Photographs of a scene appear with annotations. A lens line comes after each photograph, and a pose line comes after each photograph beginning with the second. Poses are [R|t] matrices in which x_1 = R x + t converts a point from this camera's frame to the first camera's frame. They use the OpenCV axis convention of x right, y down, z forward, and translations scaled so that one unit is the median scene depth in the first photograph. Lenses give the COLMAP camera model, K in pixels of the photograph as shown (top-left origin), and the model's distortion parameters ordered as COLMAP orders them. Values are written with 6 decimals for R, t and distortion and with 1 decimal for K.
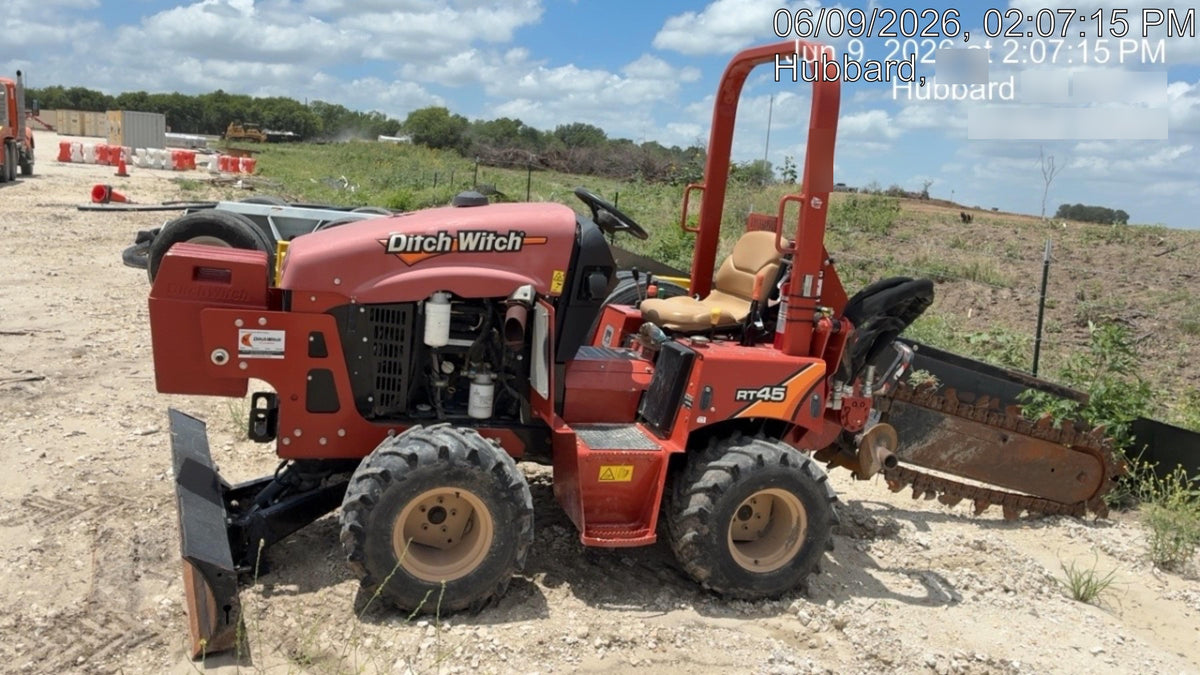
lens RADIAL K [[959.7, 0, 595.2], [0, 959.7, 334.9], [0, 0, 1]] dist [0.027227, -0.011344]
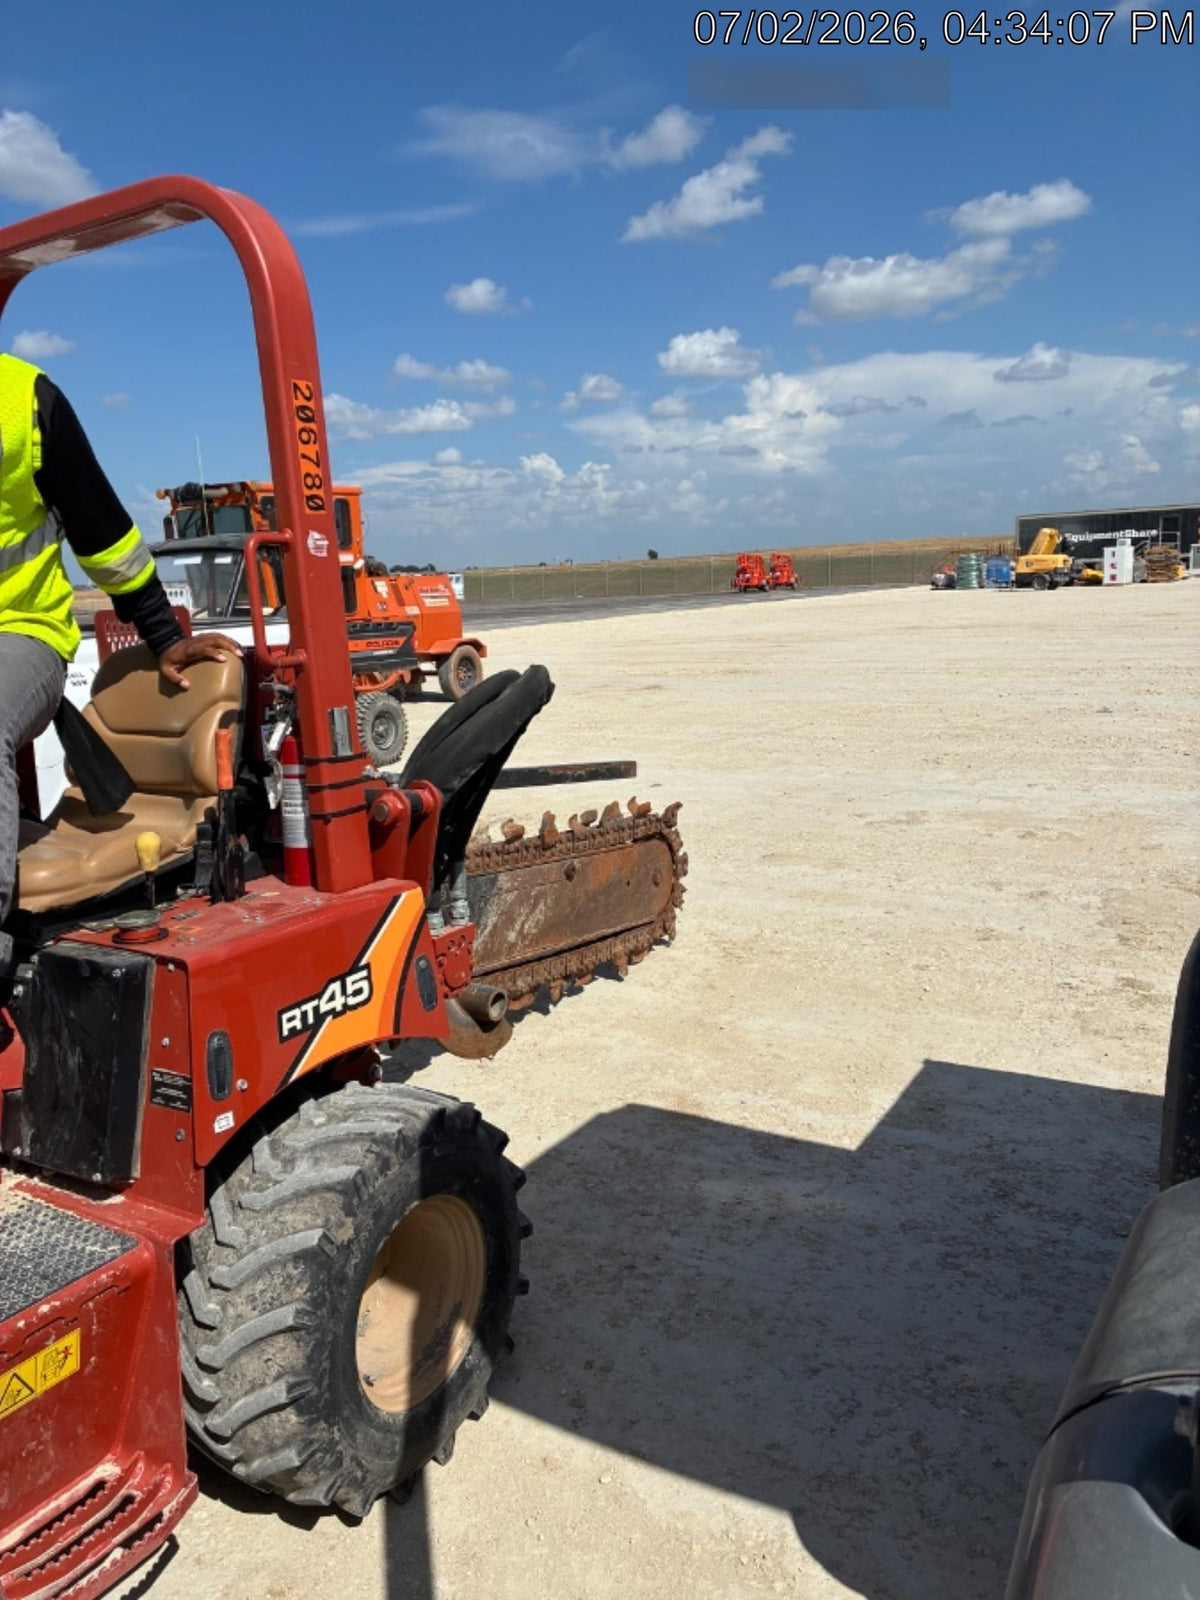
lens RADIAL K [[1223.9, 0, 594.1], [0, 1223.9, 793.0], [0, 0, 1]] dist [0.033316, -0.006916]
pose [[0.748891, -0.241170, 0.617251, -0.050767], [0.229393, 0.968186, 0.099970, -0.054694], [-0.621724, 0.066726, 0.780389, 0.495523]]
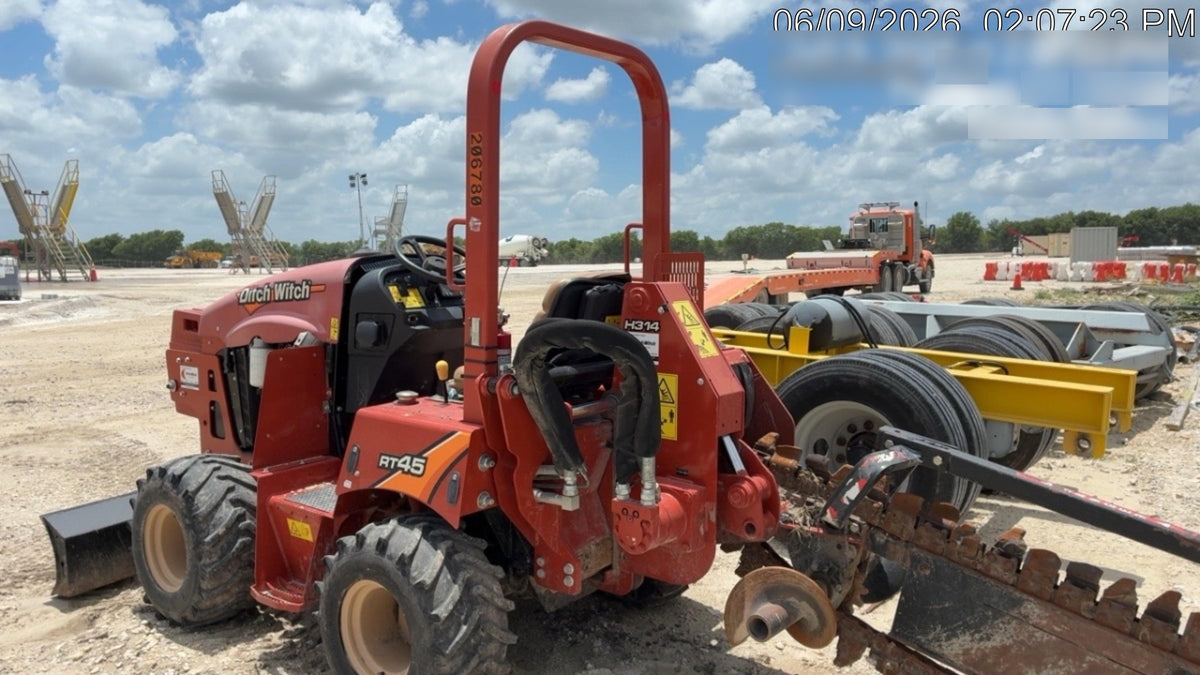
lens RADIAL K [[959.7, 0, 605.0], [0, 959.7, 342.6], [0, 0, 1]] dist [0.027227, -0.011344]
pose [[0.563242, -0.005089, -0.826276, 0.933757], [-0.090898, 0.993530, -0.068081, 0.000110], [0.821277, 0.113453, 0.559136, 0.673002]]
